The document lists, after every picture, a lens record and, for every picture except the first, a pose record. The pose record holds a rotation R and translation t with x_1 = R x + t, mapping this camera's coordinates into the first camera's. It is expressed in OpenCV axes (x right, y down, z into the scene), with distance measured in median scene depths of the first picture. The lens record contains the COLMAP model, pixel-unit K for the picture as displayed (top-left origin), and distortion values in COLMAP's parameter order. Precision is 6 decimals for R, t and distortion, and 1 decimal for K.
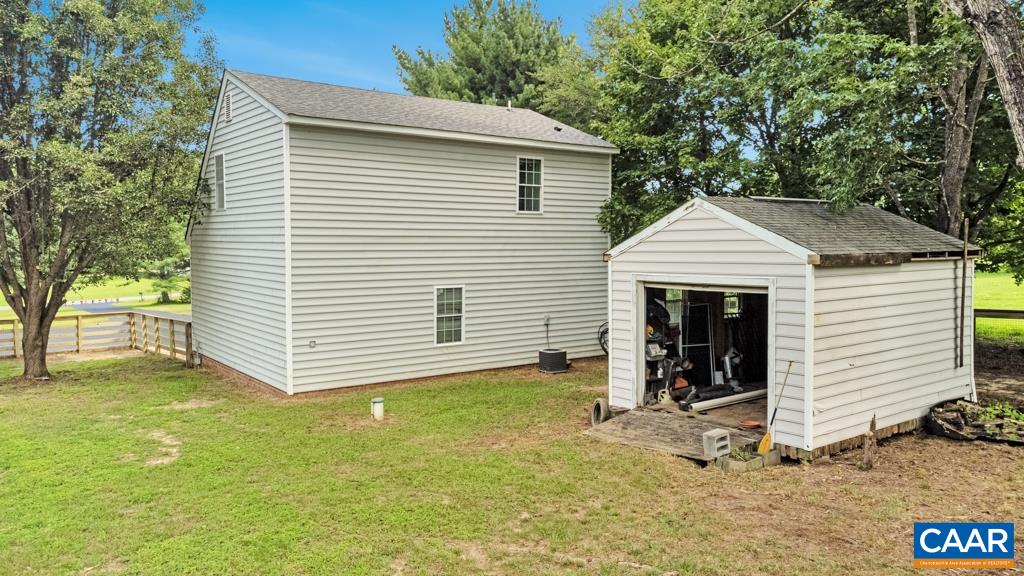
lens RADIAL K [[745.1, 0, 512.0], [0, 745.1, 288.0], [0, 0, 1]] dist [0.036655, 0.000225]
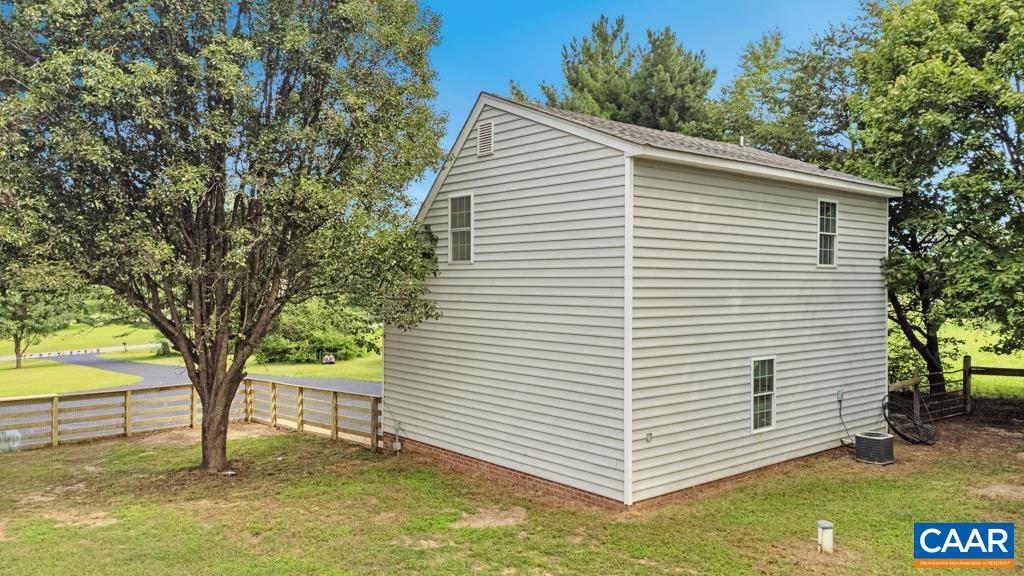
lens RADIAL K [[752.7, 0, 512.0], [0, 752.7, 288.0], [0, 0, 1]] dist [0.032514, -0.000457]
pose [[0.998677, -0.000029, 0.051430, -0.381005], [0.003094, 0.998222, -0.059525, -0.028611], [-0.051337, 0.059606, 0.996901, 0.183015]]
